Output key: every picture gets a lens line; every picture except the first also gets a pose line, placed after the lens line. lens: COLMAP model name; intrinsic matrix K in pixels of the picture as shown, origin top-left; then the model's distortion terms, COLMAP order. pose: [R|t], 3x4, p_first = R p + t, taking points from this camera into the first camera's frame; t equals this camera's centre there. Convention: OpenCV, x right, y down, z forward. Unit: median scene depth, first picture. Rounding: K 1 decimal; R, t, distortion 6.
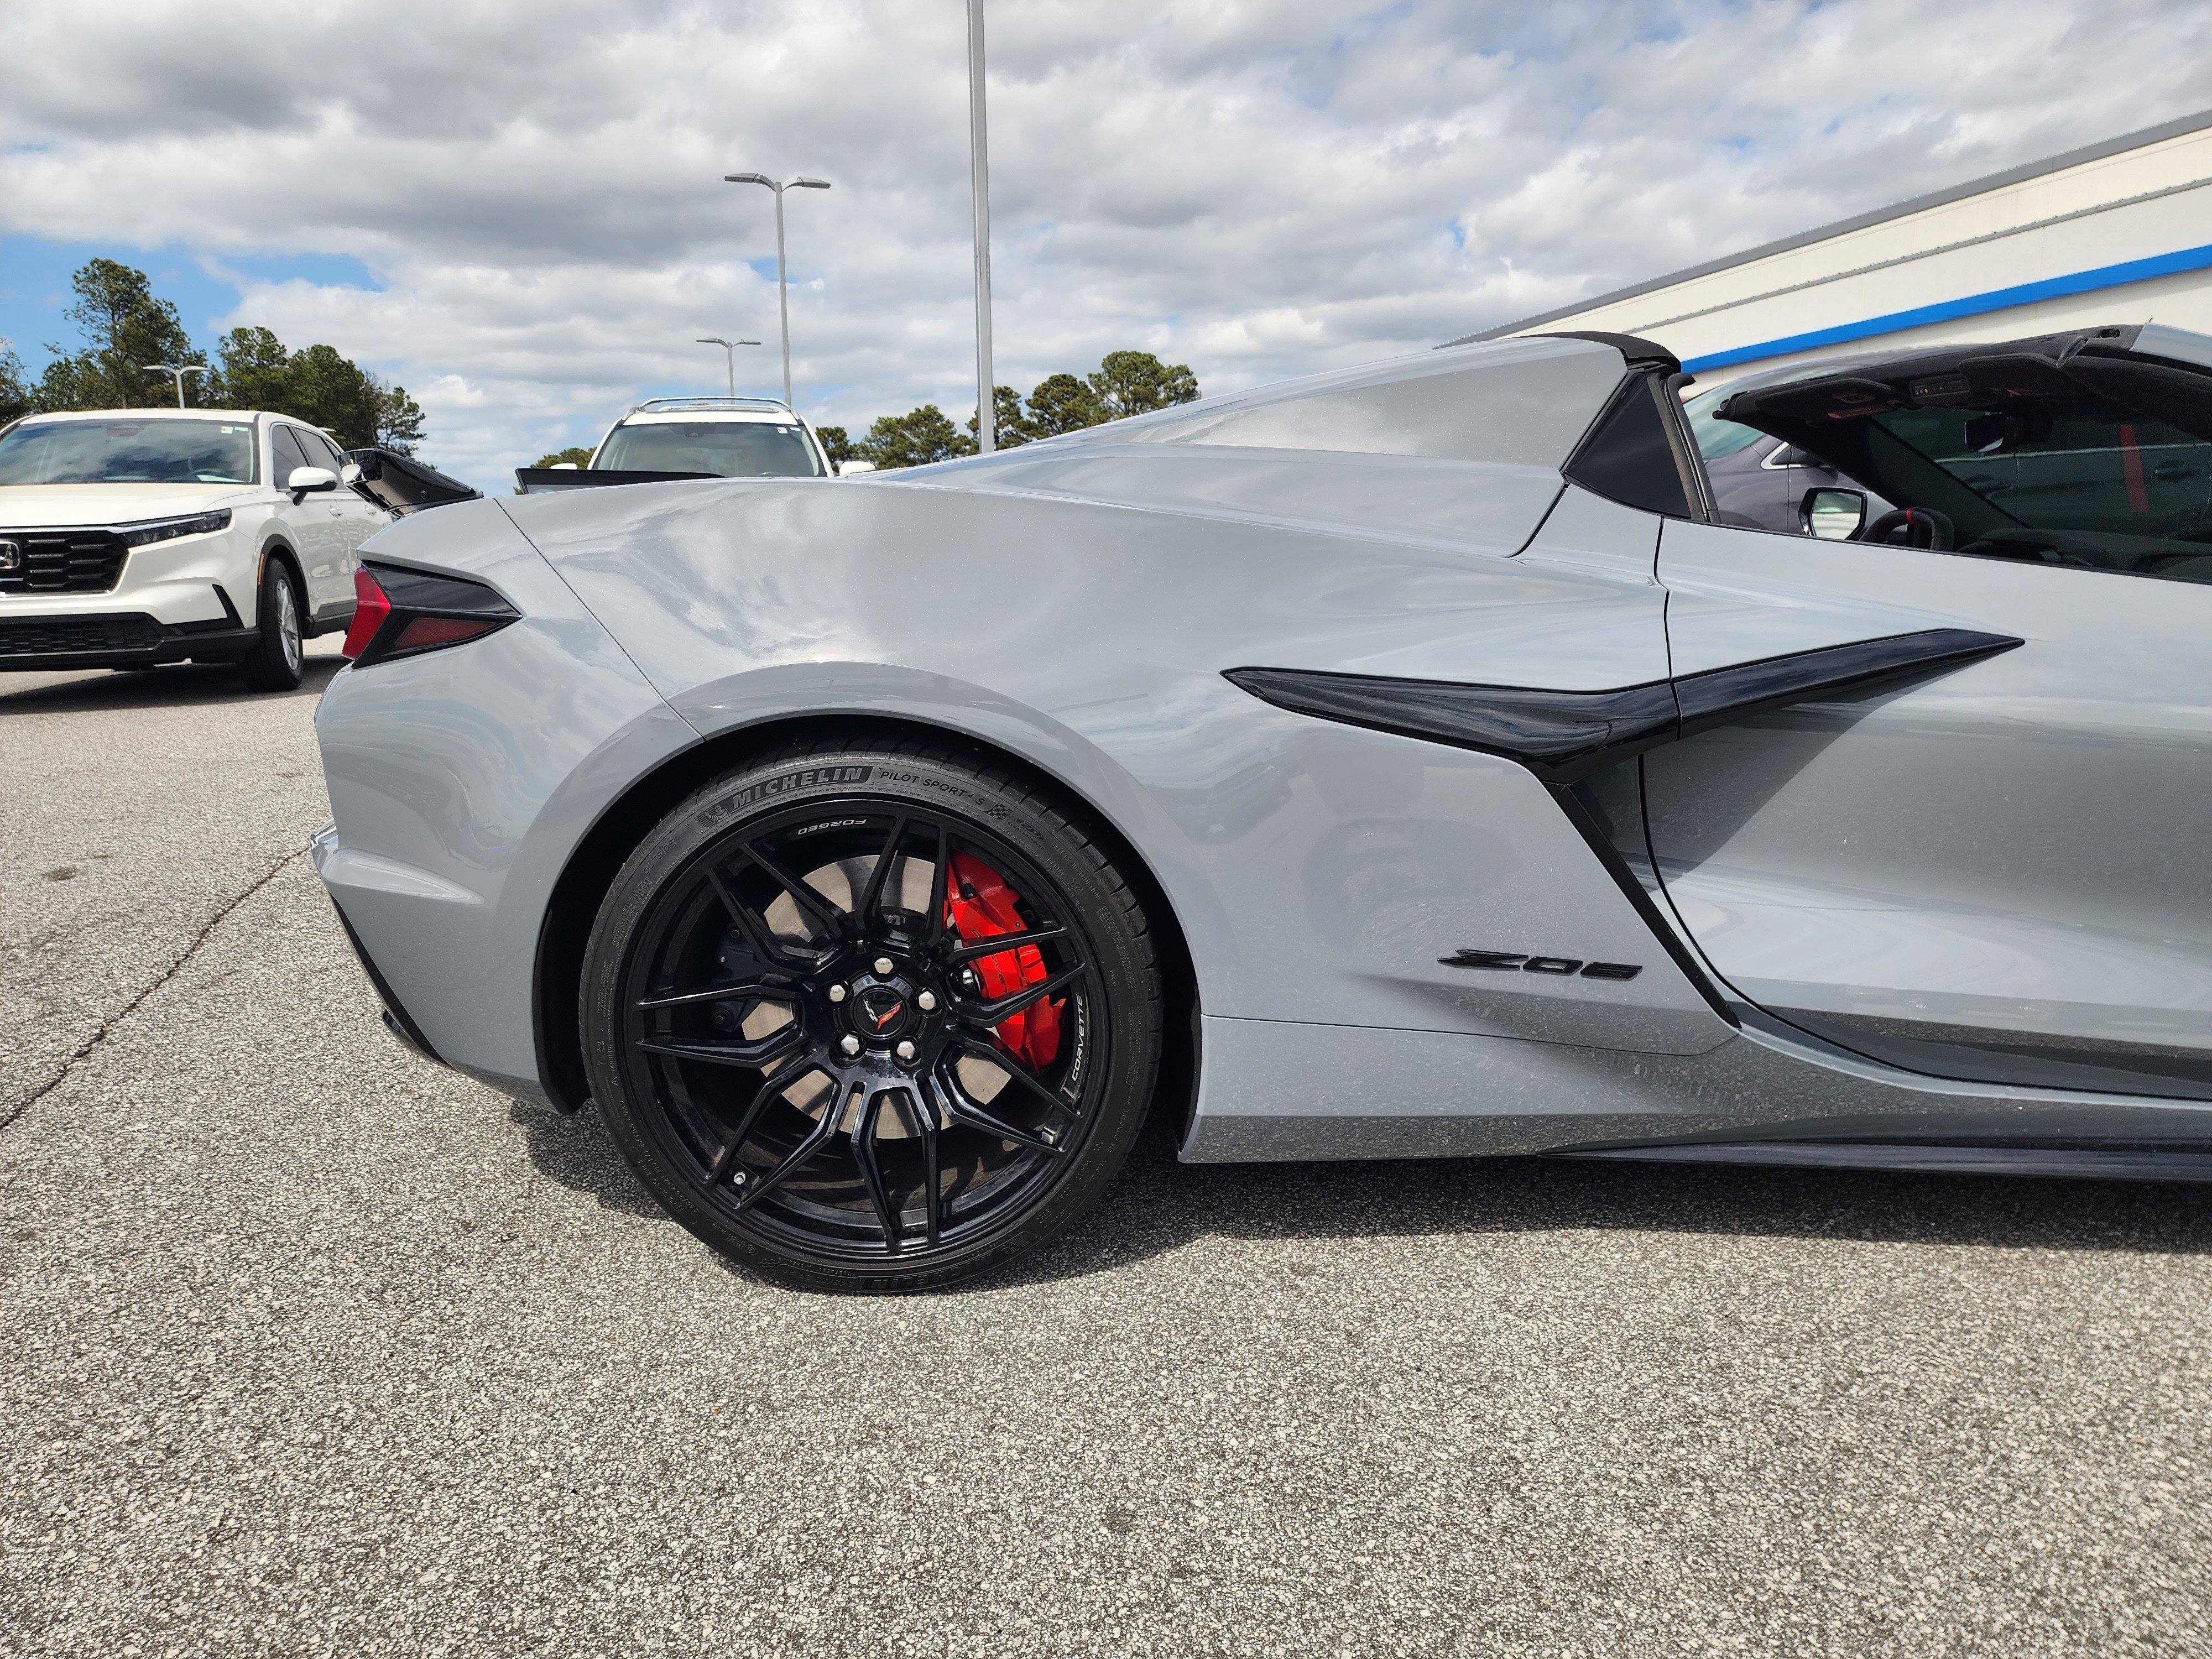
lens RADIAL K [[1482.8, 0, 1107.1], [0, 1482.8, 846.9], [0, 0, 1]] dist [0.075320, -0.067585]
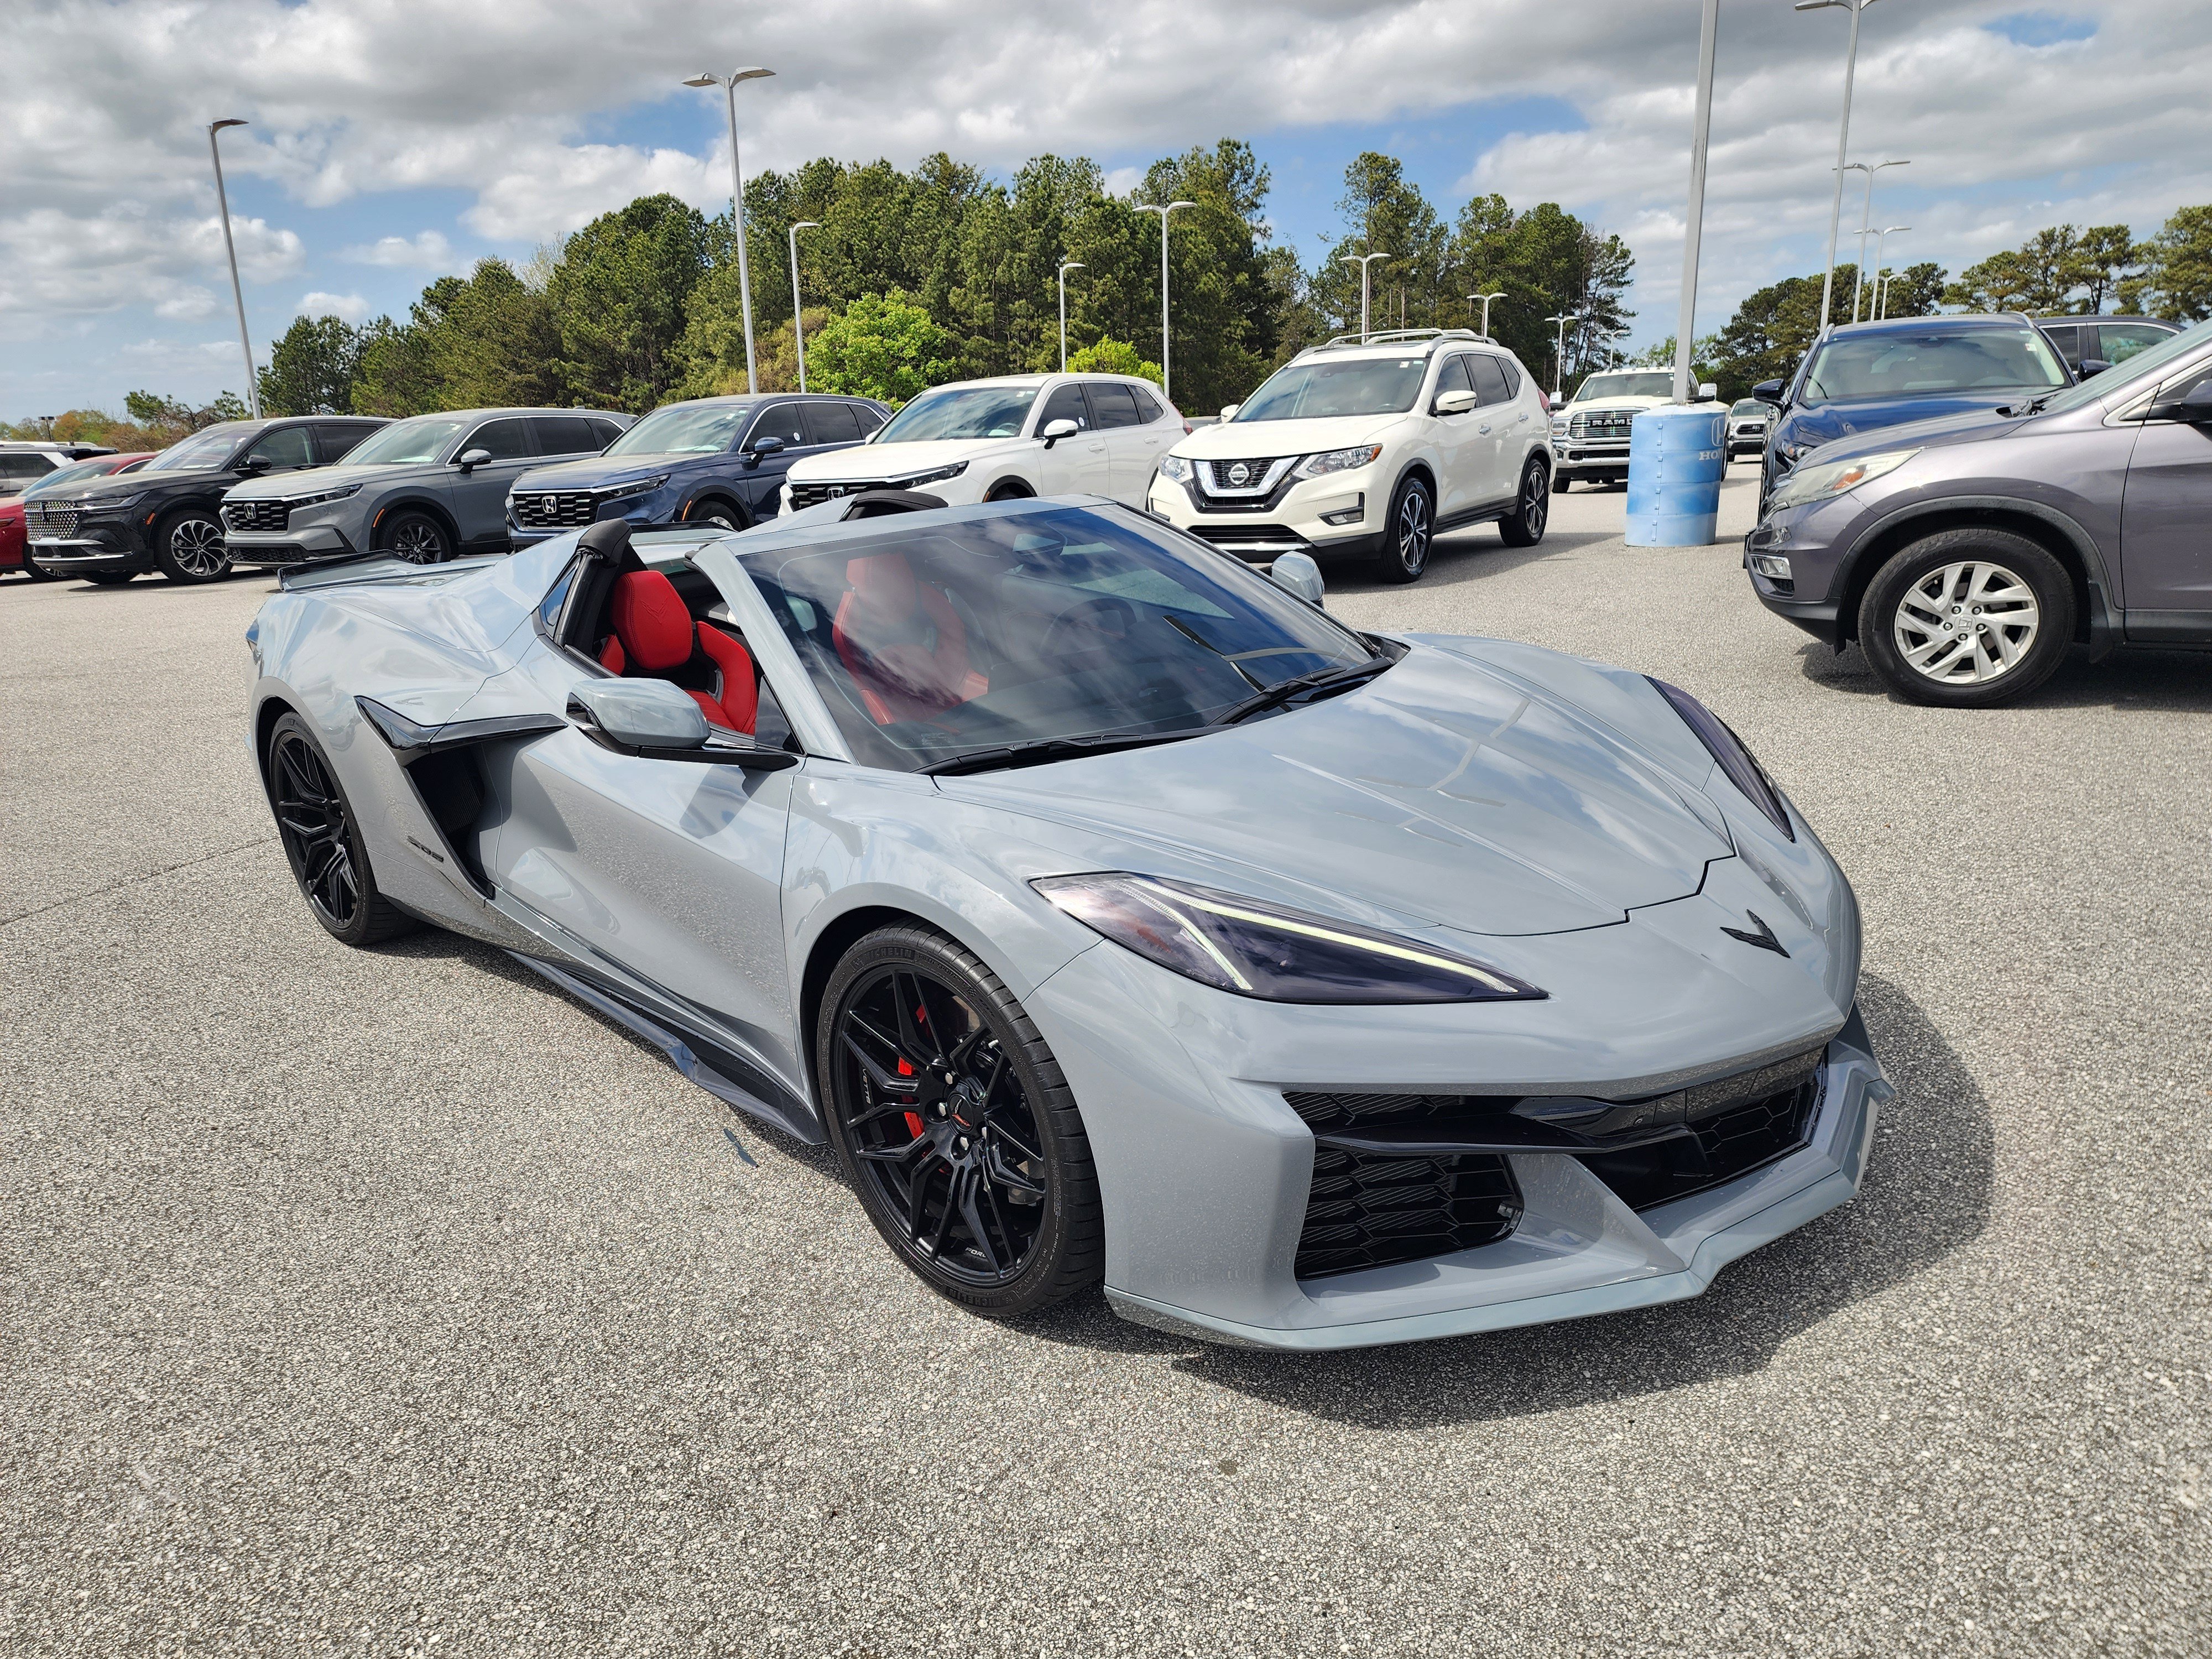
lens RADIAL K [[1482.8, 0, 1100.8], [0, 1482.8, 838.7], [0, 0, 1]] dist [0.075320, -0.067585]
pose [[0.723972, 0.170767, -0.668358, 0.472330], [-0.105597, 0.984891, 0.137258, -0.066073], [0.681699, -0.028794, 0.731066, 0.018672]]
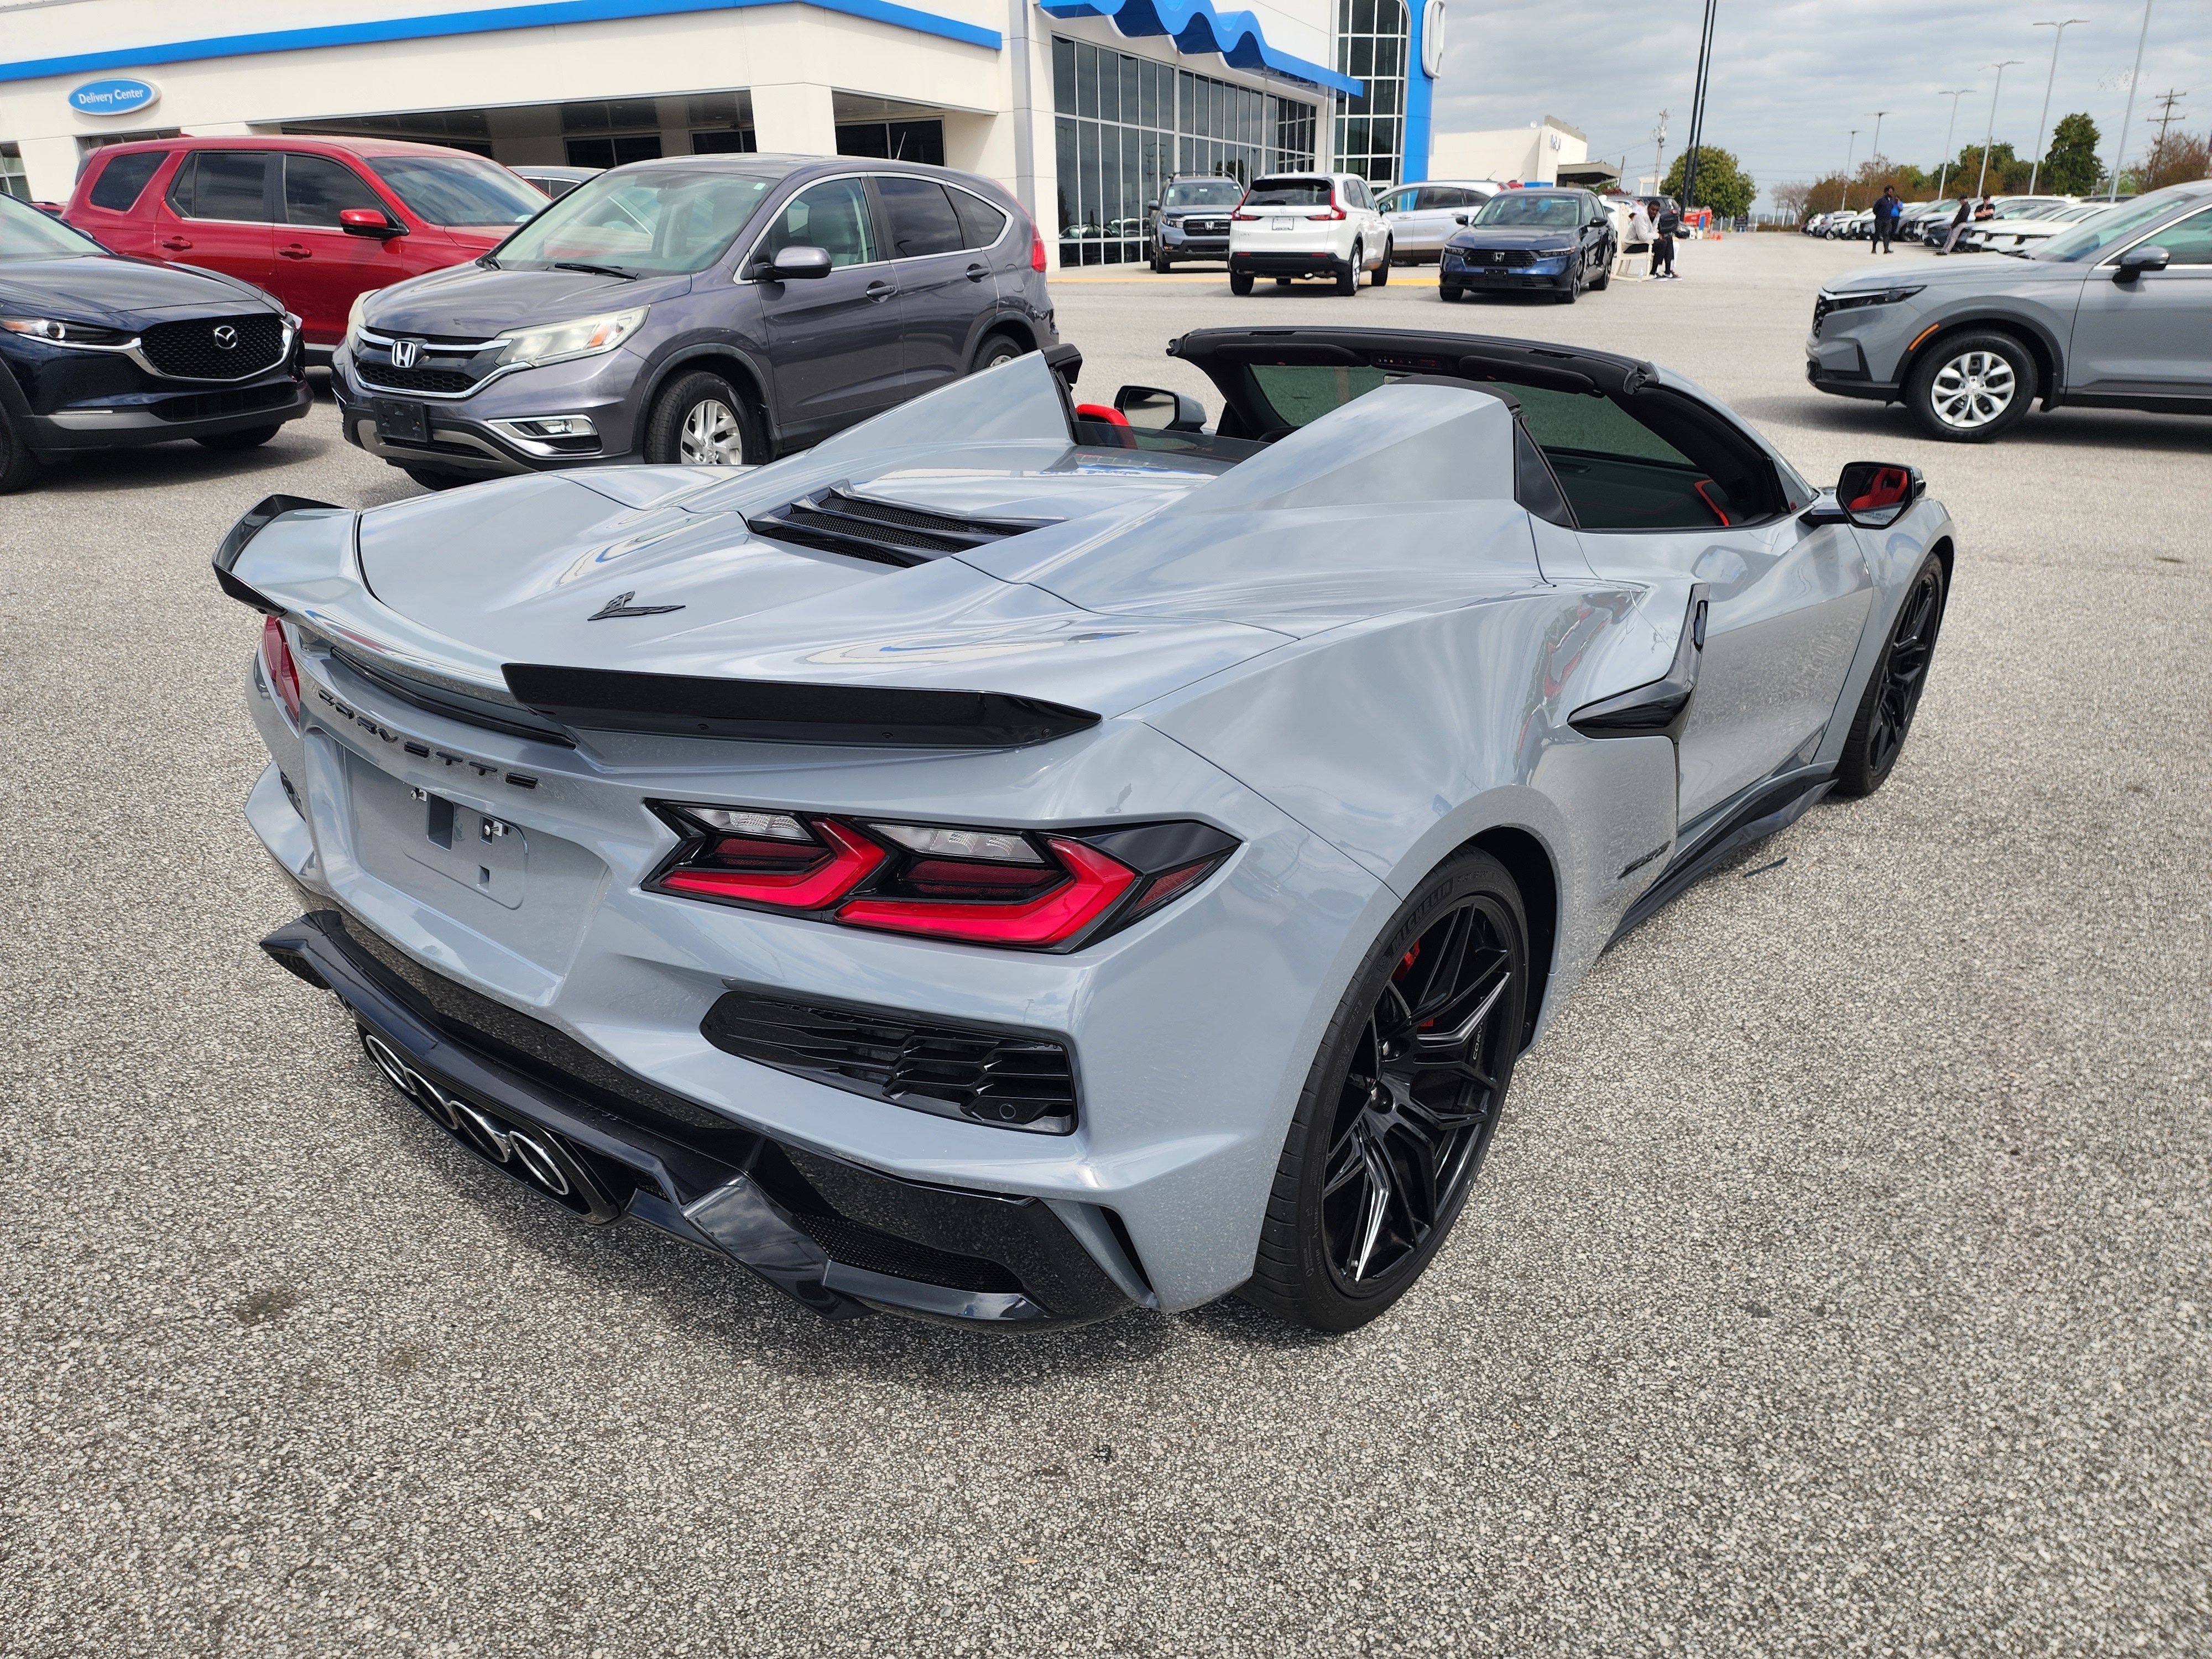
lens RADIAL K [[1482.8, 0, 1097.4], [0, 1482.8, 816.5], [0, 0, 1]] dist [0.075320, -0.067585]
pose [[0.614991, -0.287958, 0.734075, -0.225017], [0.160963, 0.957178, 0.240625, -0.081351], [-0.771930, -0.029823, 0.635007, 0.093908]]
